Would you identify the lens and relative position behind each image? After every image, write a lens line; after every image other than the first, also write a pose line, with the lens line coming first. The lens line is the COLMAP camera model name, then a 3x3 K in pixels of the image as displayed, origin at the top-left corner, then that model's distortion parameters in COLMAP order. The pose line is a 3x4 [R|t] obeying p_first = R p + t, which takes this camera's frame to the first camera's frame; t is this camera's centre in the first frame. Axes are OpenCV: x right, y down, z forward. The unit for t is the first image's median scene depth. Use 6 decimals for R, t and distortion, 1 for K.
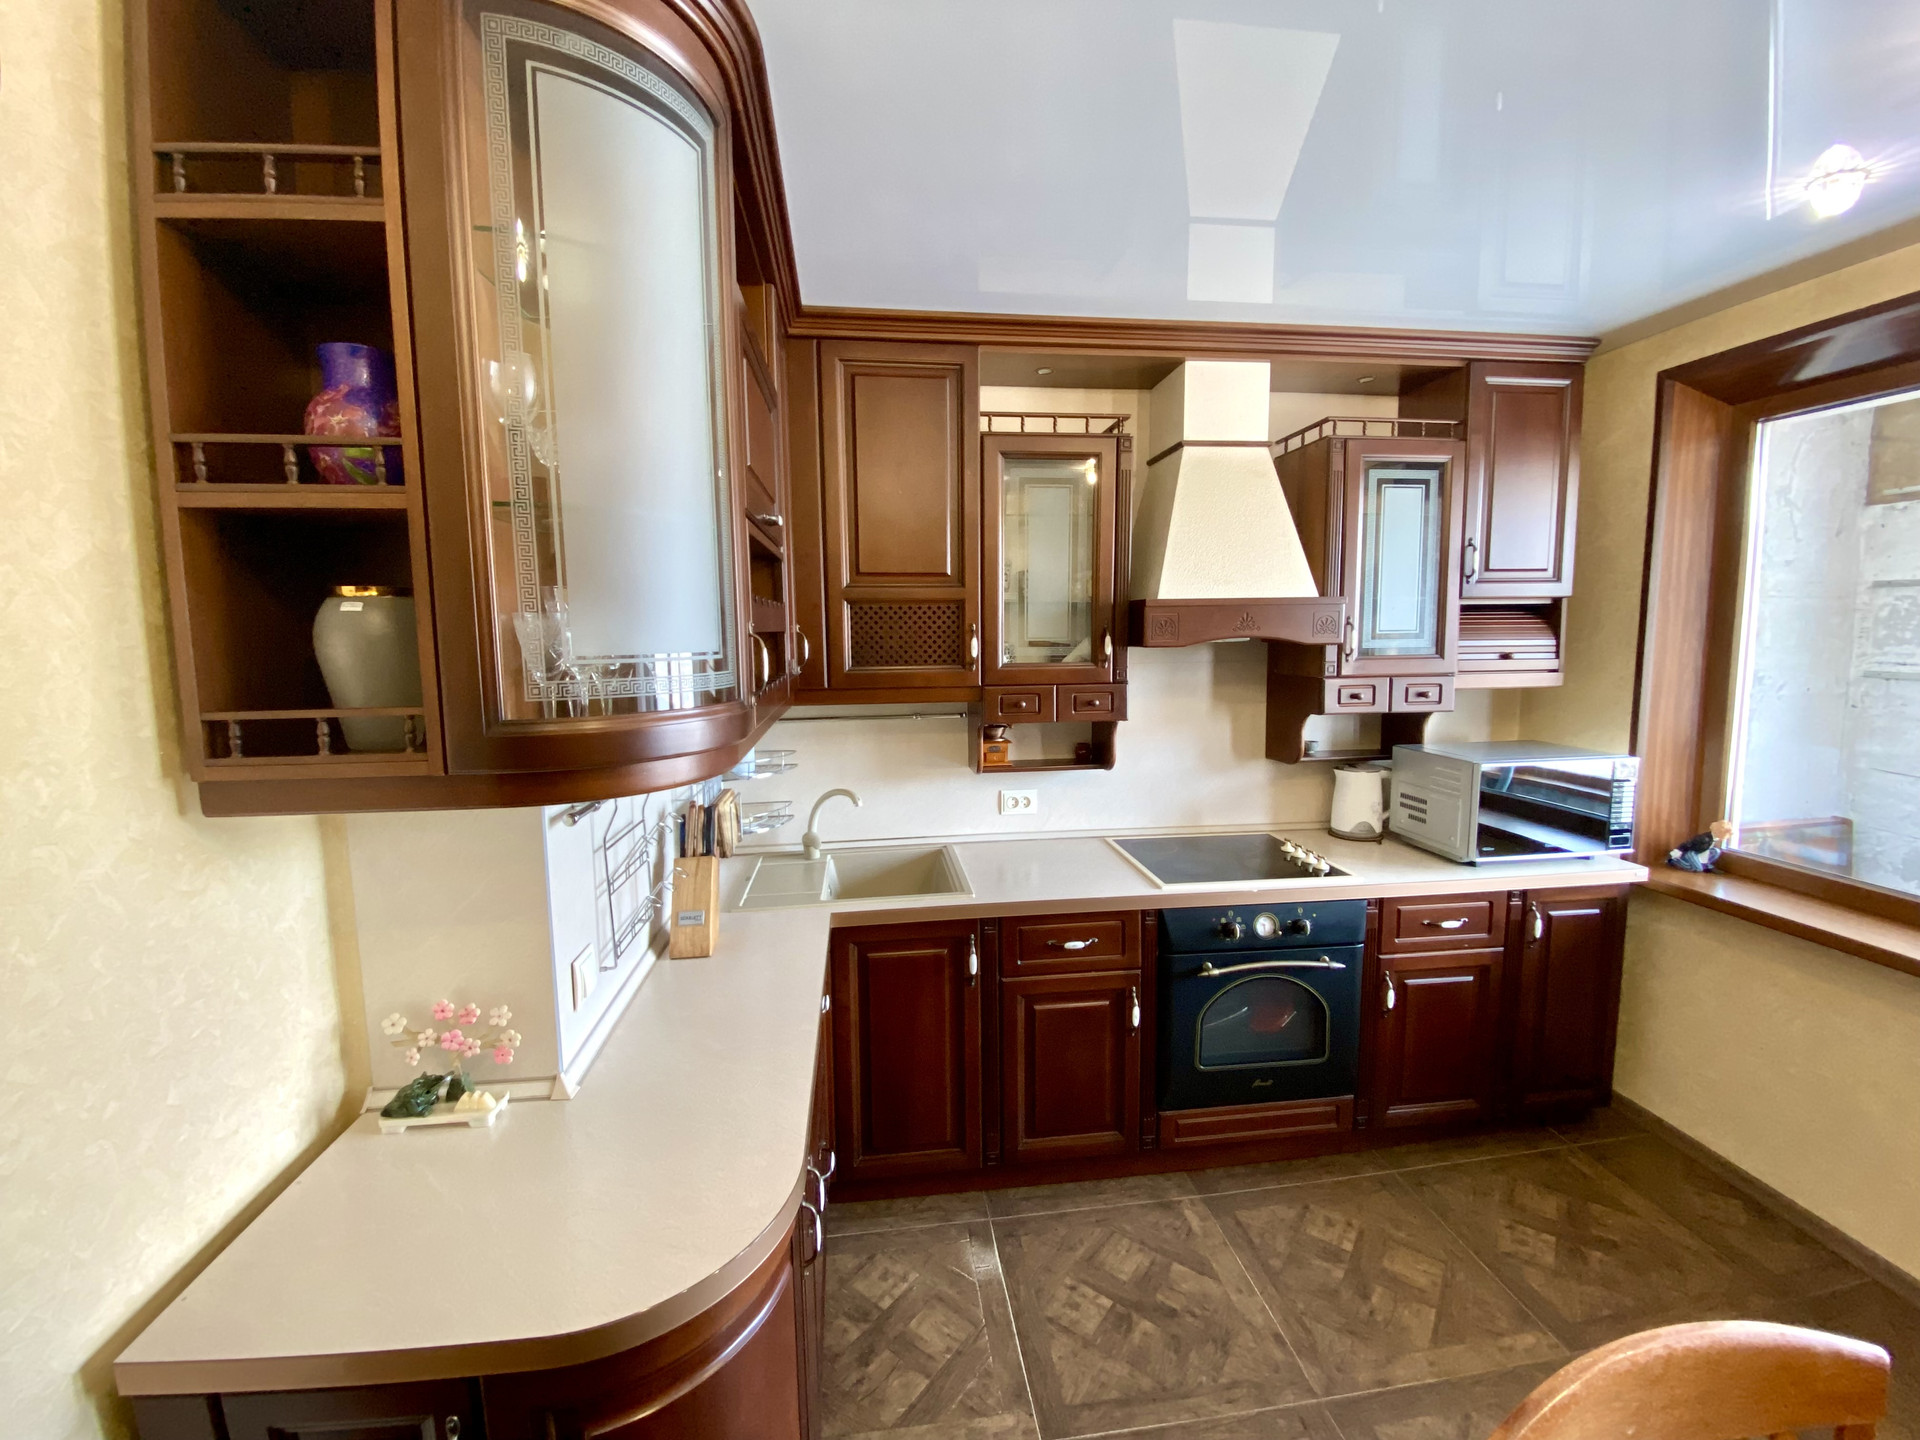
lens RADIAL K [[773.4, 0, 947.6], [0, 773.4, 711.8], [0, 0, 1]] dist [0.023557, -0.021854]
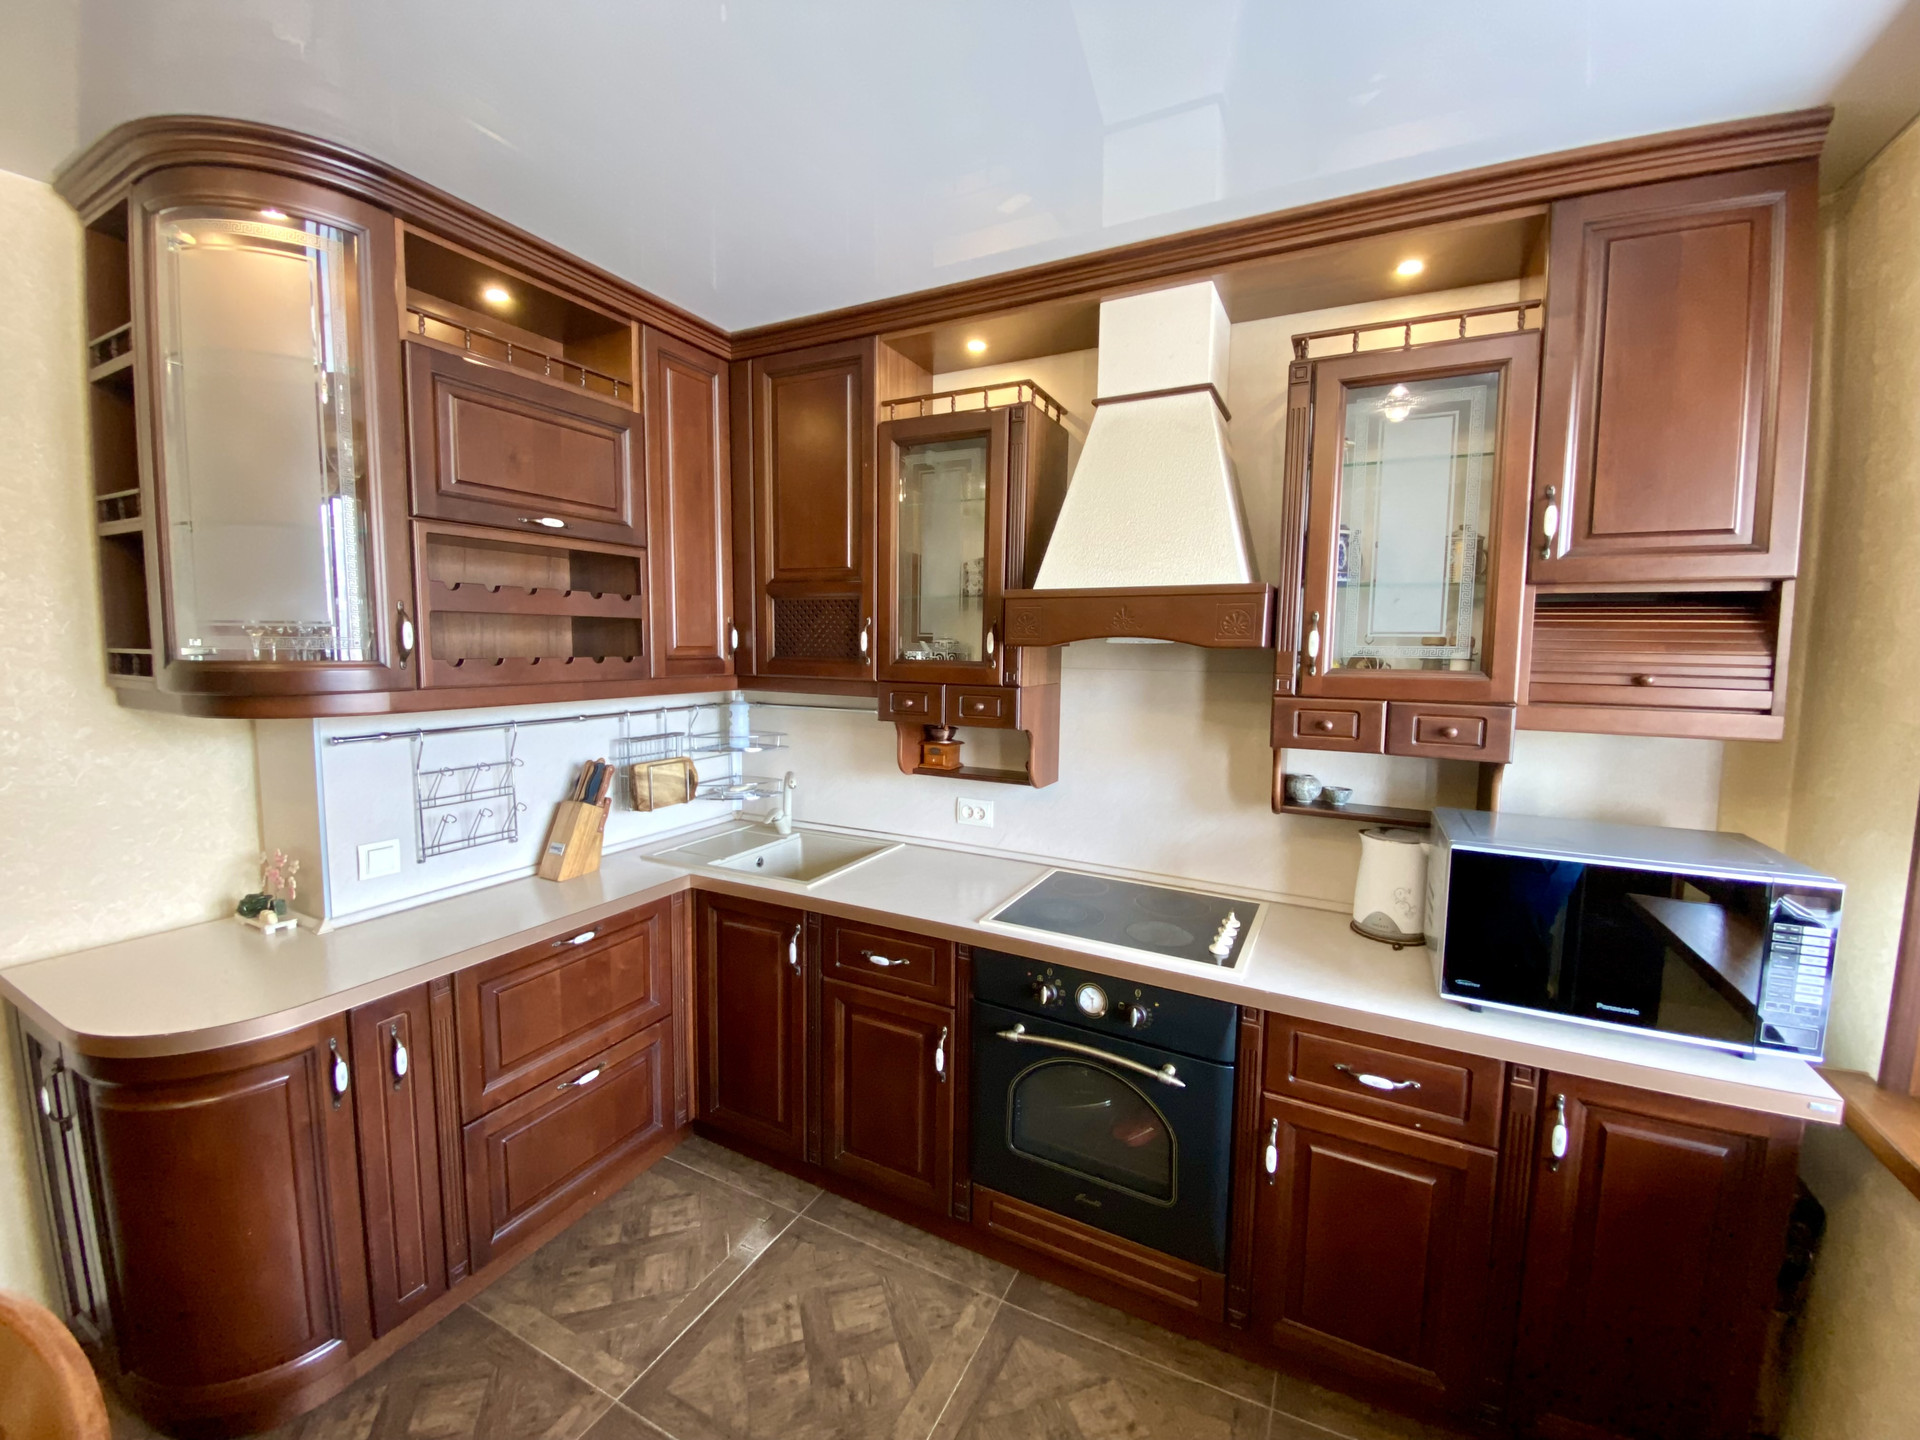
lens RADIAL K [[773.4, 0, 947.6], [0, 773.4, 711.8], [0, 0, 1]] dist [0.023557, -0.021854]
pose [[0.825088, 0.073274, -0.560232, 0.665950], [-0.081805, 0.996599, 0.009868, -0.011694], [0.559050, 0.037688, 0.828277, 0.239676]]
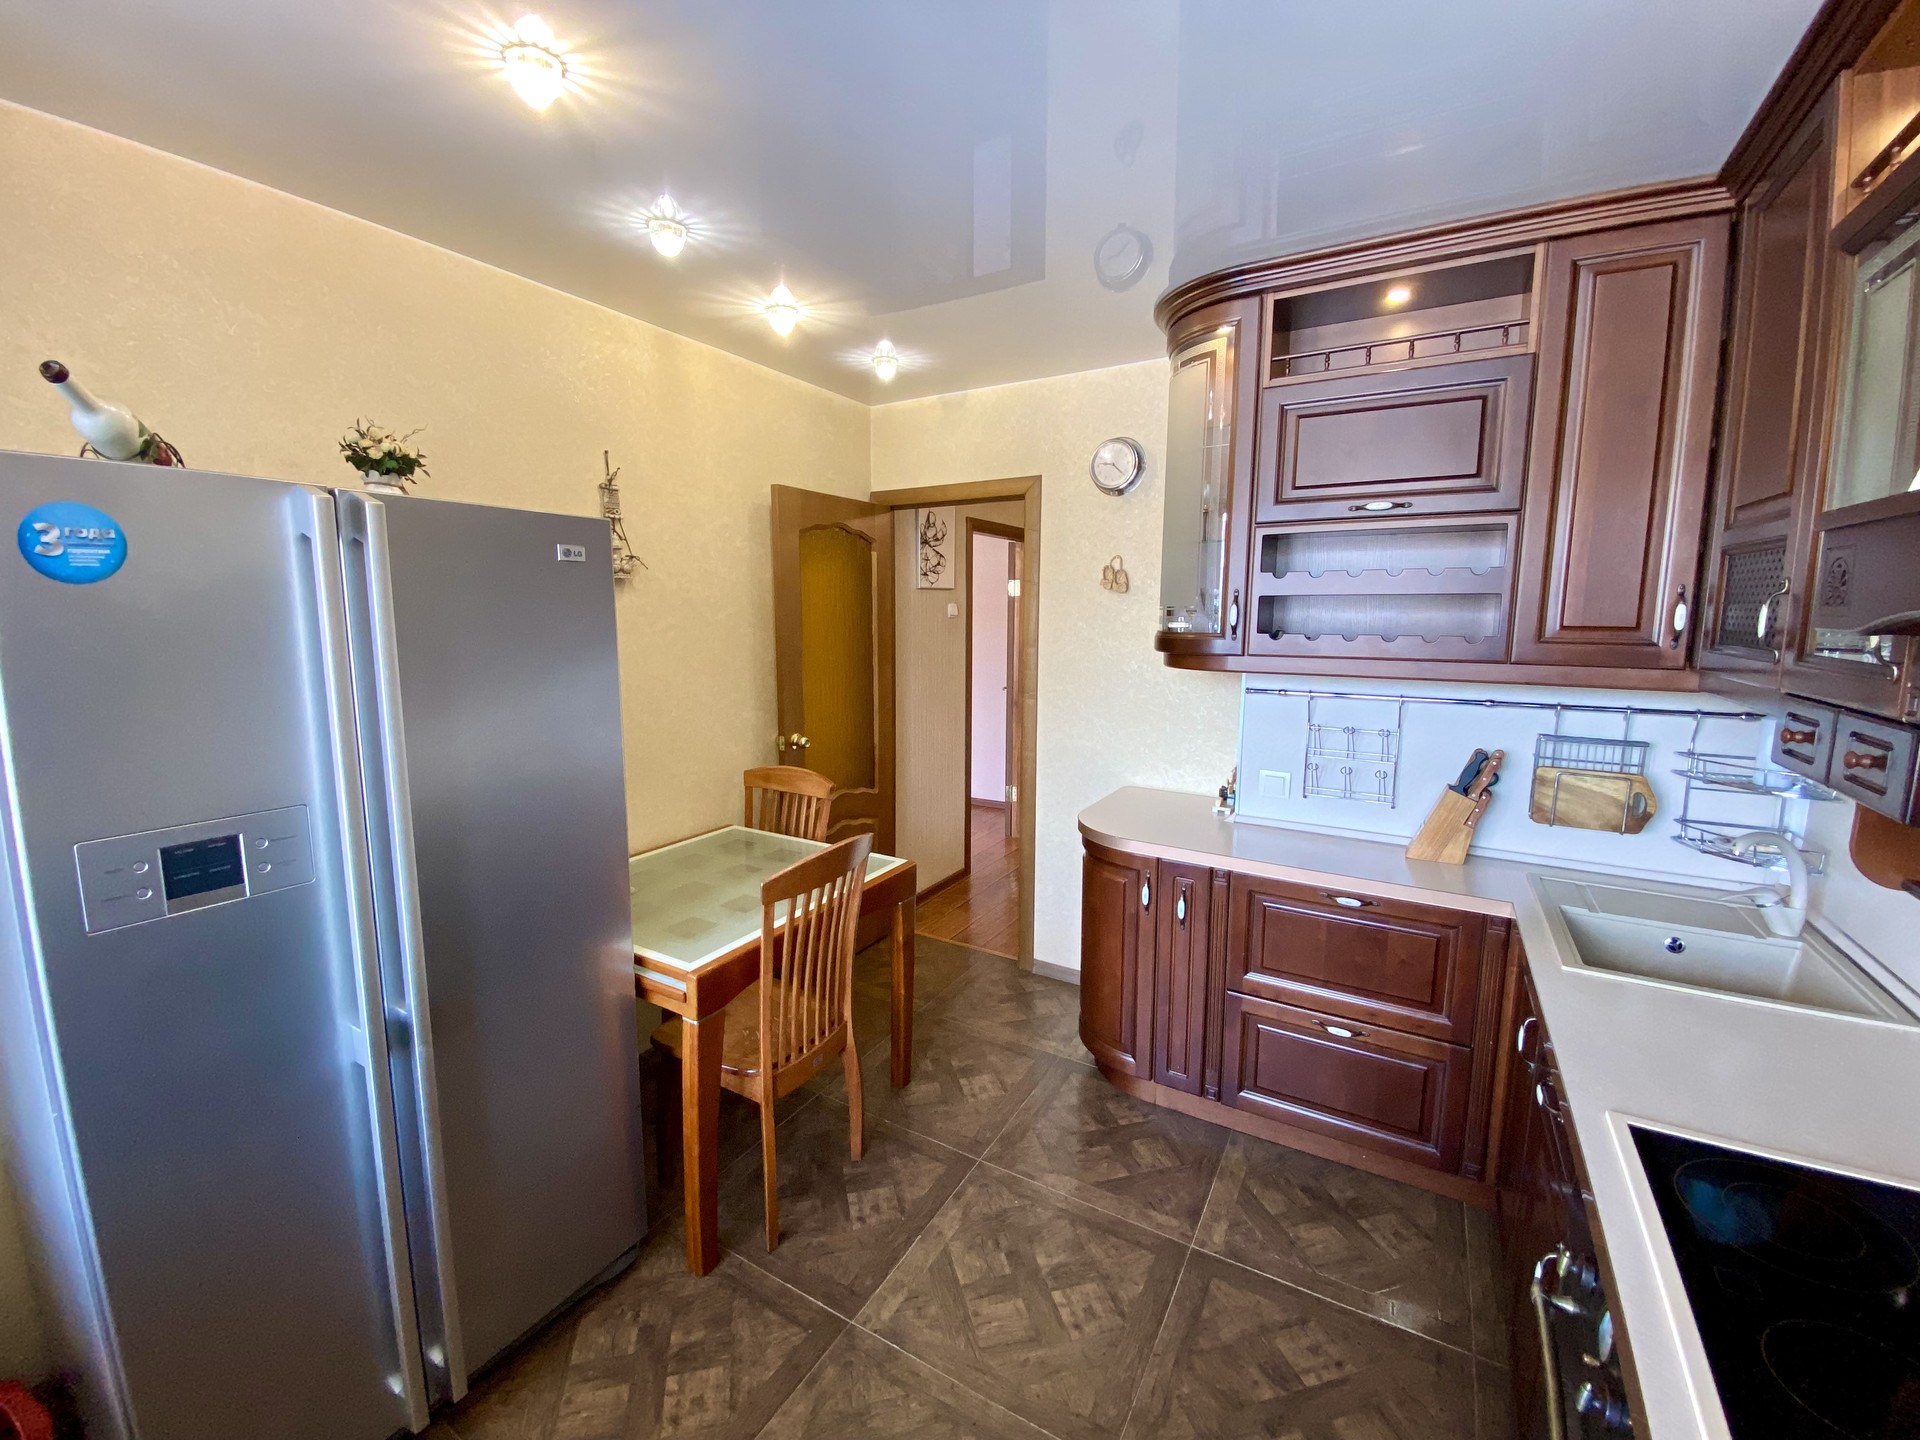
lens RADIAL K [[772.8, 0, 962.3], [0, 772.8, 707.8], [0, 0, 1]] dist [0.025087, -0.025063]
pose [[-0.599895, 0.115970, -0.791629, 0.828511], [-0.080003, 0.975785, 0.203575, -0.088953], [0.796069, 0.185456, -0.576091, 0.848080]]
